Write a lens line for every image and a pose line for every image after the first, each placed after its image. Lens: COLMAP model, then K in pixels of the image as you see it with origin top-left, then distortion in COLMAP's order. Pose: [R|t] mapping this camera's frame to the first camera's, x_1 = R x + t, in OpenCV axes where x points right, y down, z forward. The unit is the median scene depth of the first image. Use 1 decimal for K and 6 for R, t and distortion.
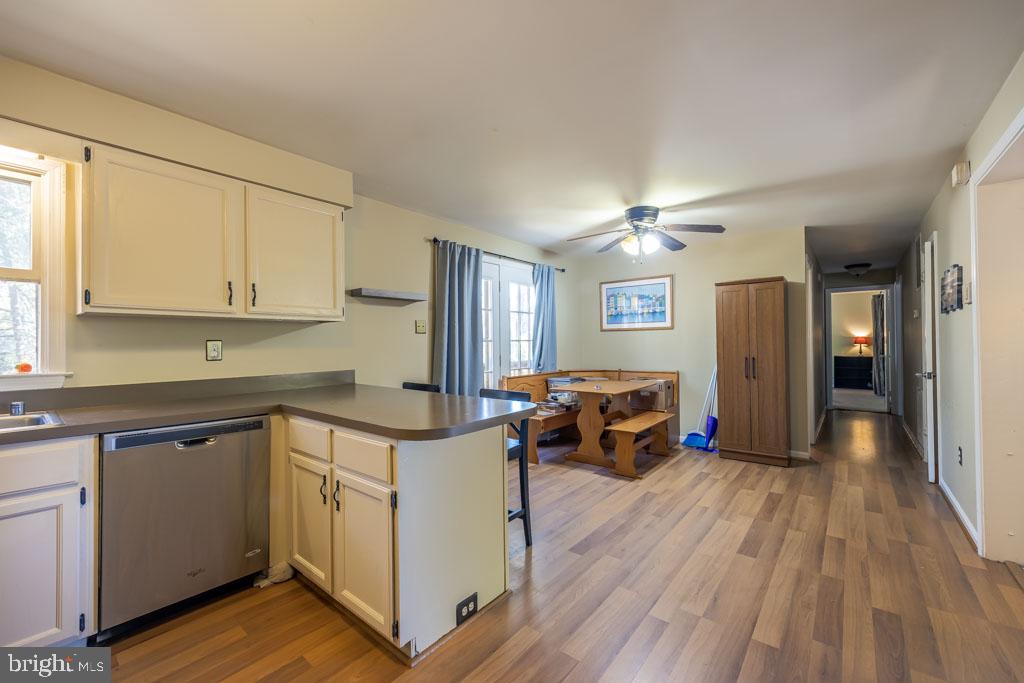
lens RADIAL K [[412.4, 0, 512.0], [0, 412.4, 341.5], [0, 0, 1]] dist [0.001376, 0.000124]
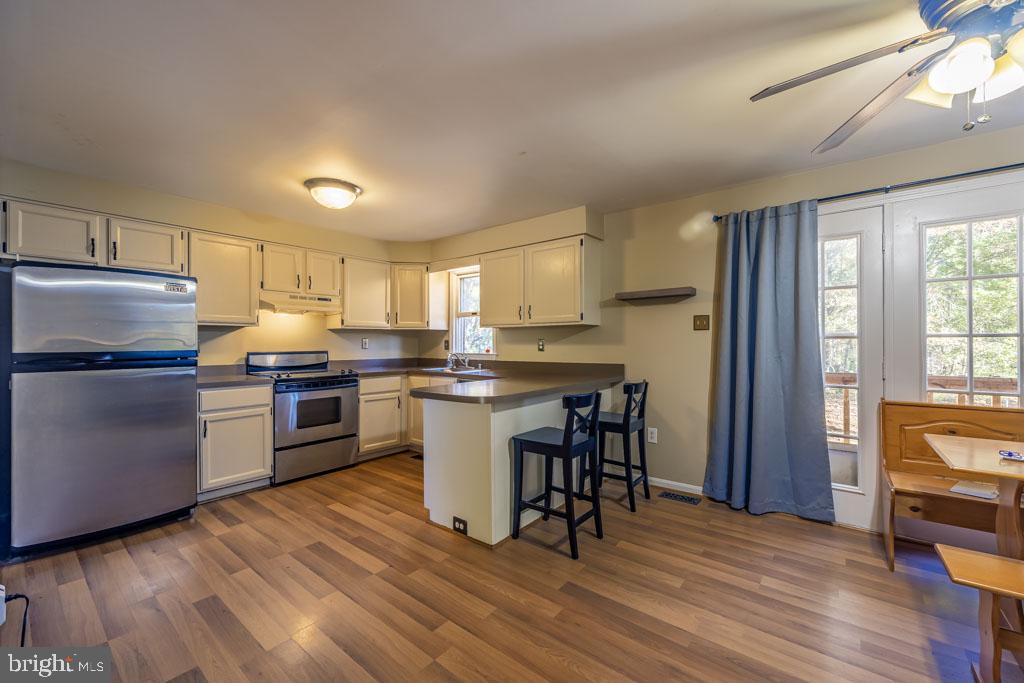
lens RADIAL K [[412.4, 0, 512.0], [0, 412.4, 341.5], [0, 0, 1]] dist [0.001376, 0.000124]
pose [[0.013884, 0.009410, -0.999859, 1.162586], [0.009826, 0.999906, 0.009547, -0.012760], [0.999855, -0.009957, 0.013791, 1.012228]]
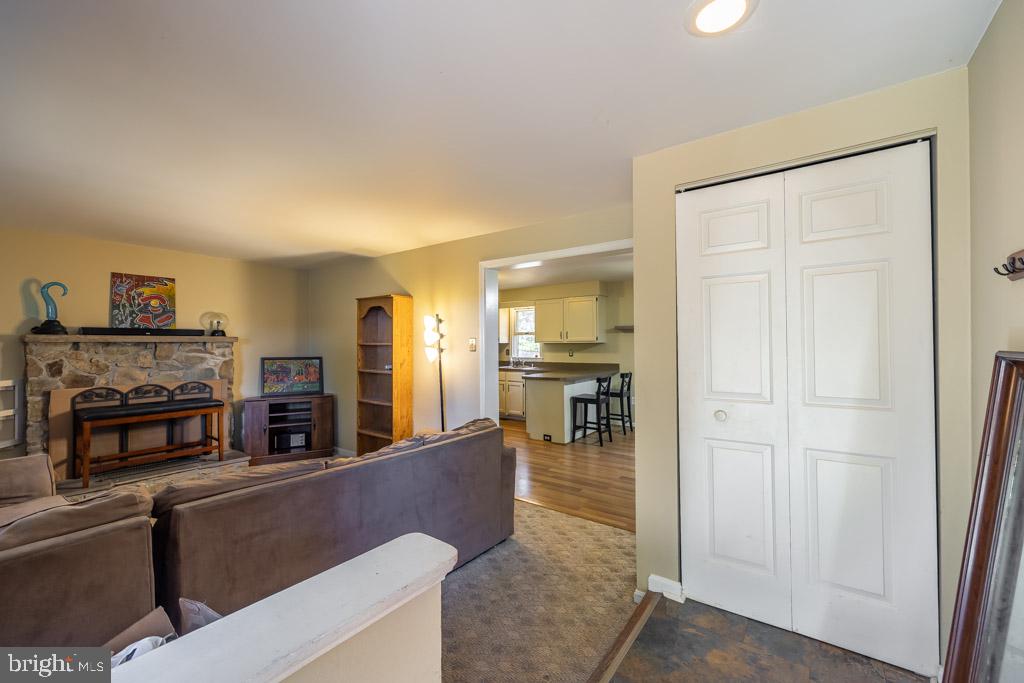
lens RADIAL K [[412.4, 0, 512.0], [0, 412.4, 341.5], [0, 0, 1]] dist [0.001376, 0.000124]
pose [[0.057514, 0.008405, -0.998309, 2.630435], [0.009444, 0.999915, 0.008962, -0.109361], [0.998300, -0.009943, 0.057429, 0.478576]]
